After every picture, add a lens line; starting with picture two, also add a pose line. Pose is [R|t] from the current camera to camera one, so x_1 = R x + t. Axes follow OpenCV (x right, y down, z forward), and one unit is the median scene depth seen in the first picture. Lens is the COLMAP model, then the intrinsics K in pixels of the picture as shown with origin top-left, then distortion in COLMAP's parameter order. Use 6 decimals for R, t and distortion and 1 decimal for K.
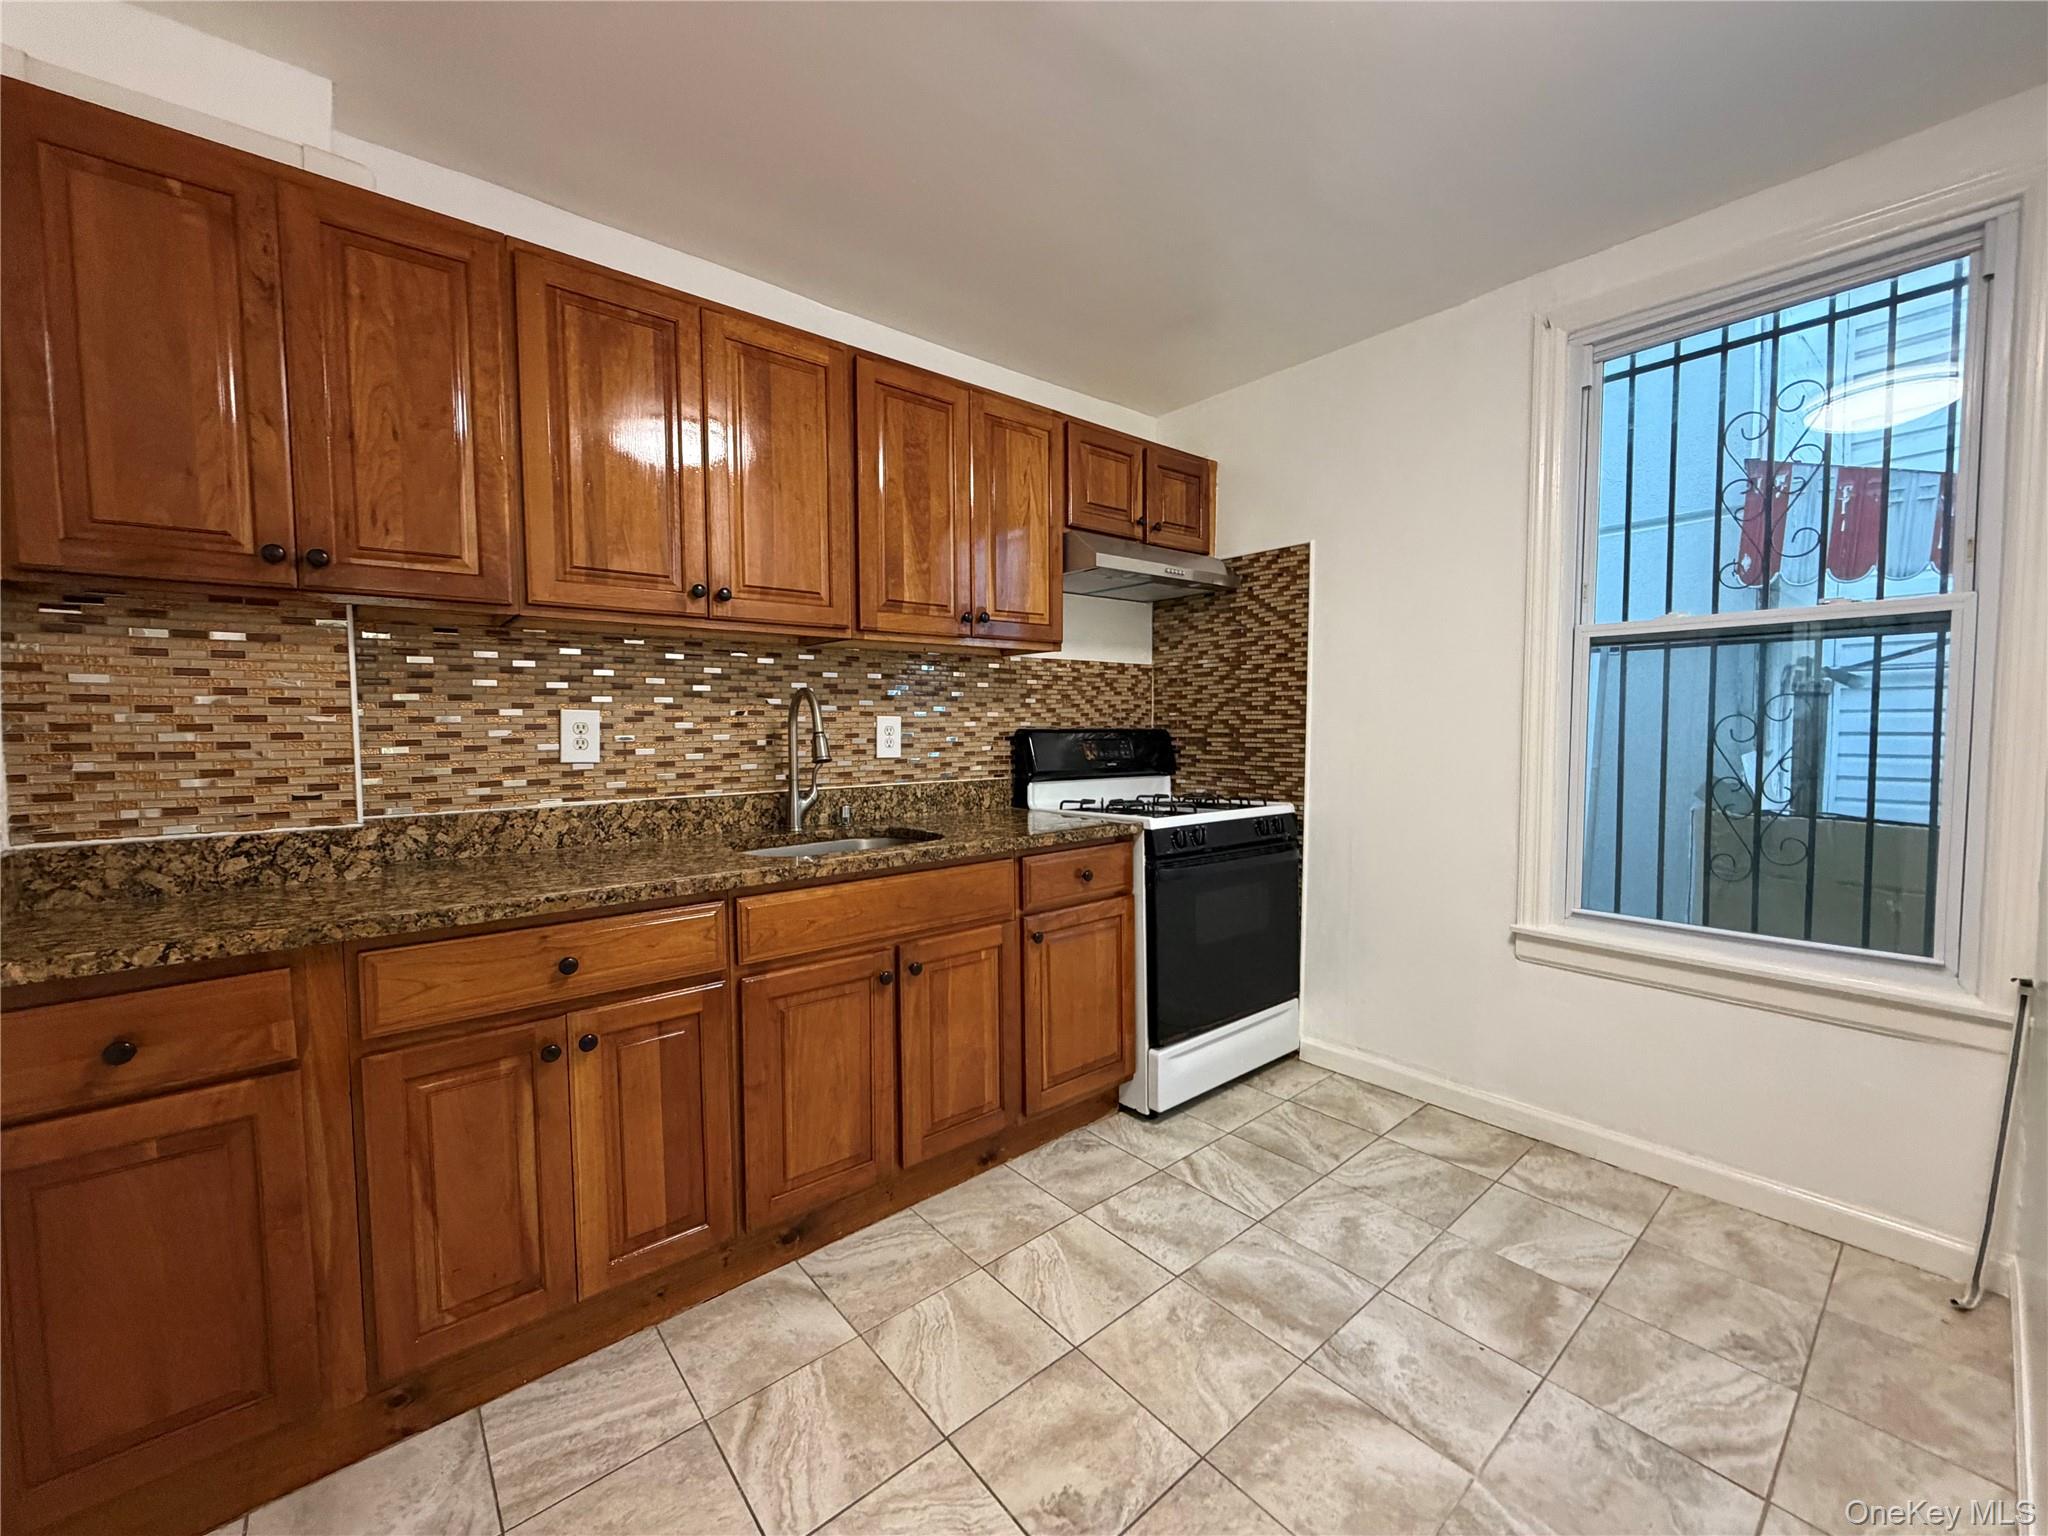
lens RADIAL K [[816.3, 0, 1016.9], [0, 816.3, 766.8], [0, 0, 1]] dist [0.001631, -0.000473]
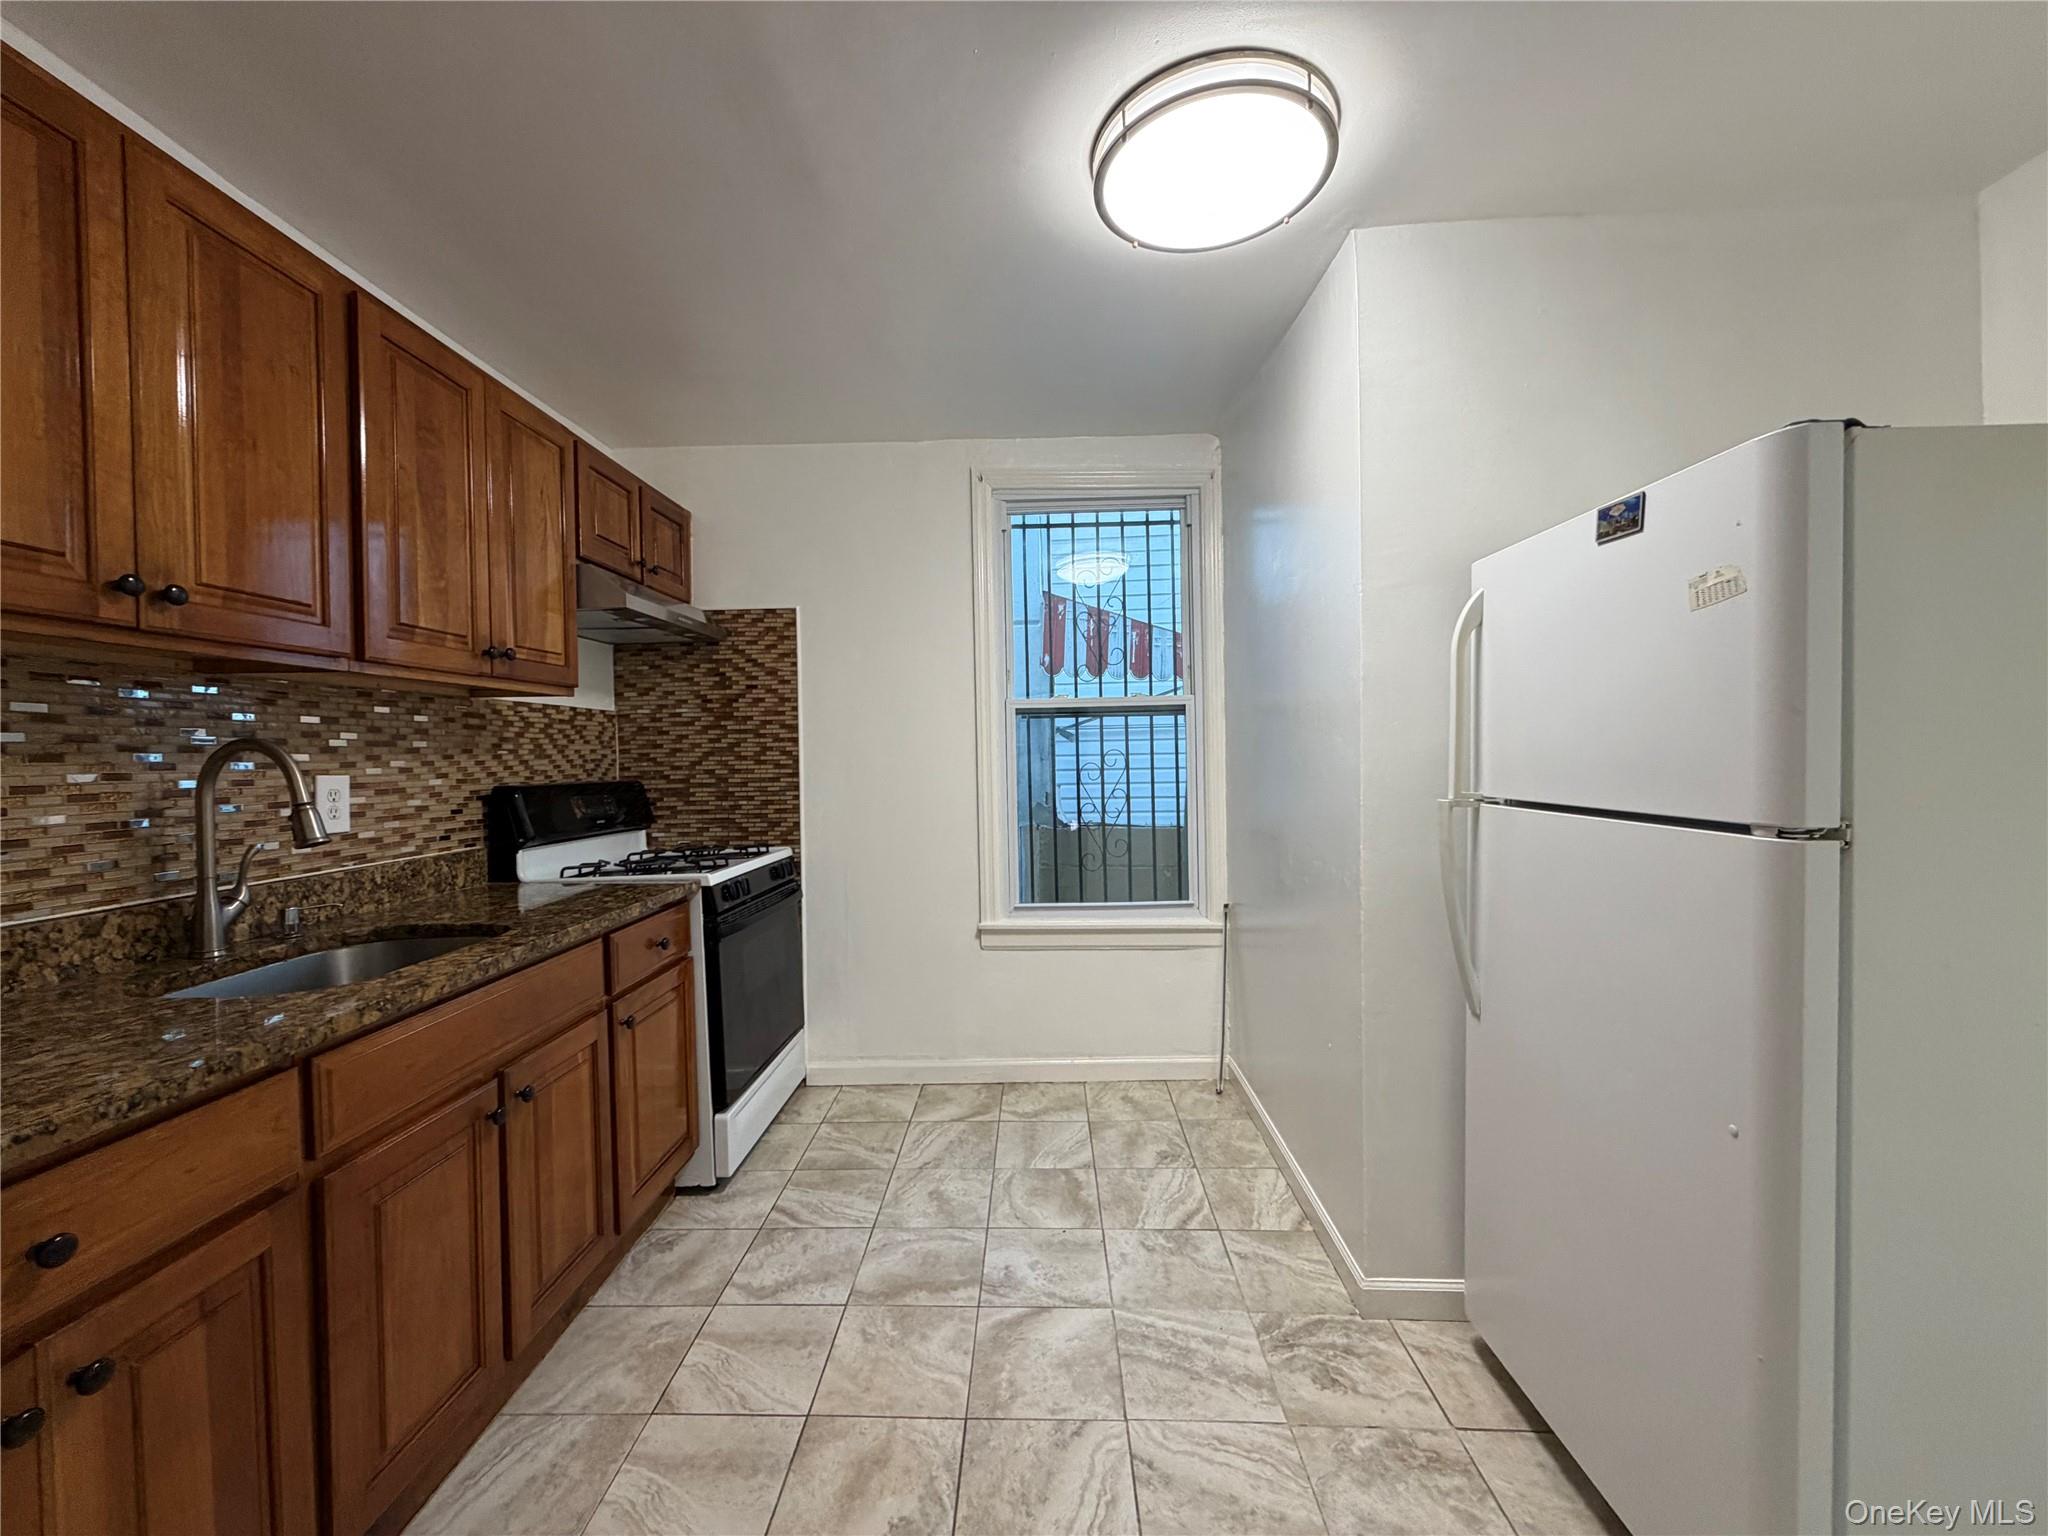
lens RADIAL K [[816.3, 0, 1016.3], [0, 816.3, 765.8], [0, 0, 1]] dist [0.001631, -0.000473]
pose [[0.658270, -0.015450, 0.752623, -0.347137], [0.053004, 0.998259, -0.025867, -0.022908], [-0.750914, 0.056920, 0.657943, 0.083107]]
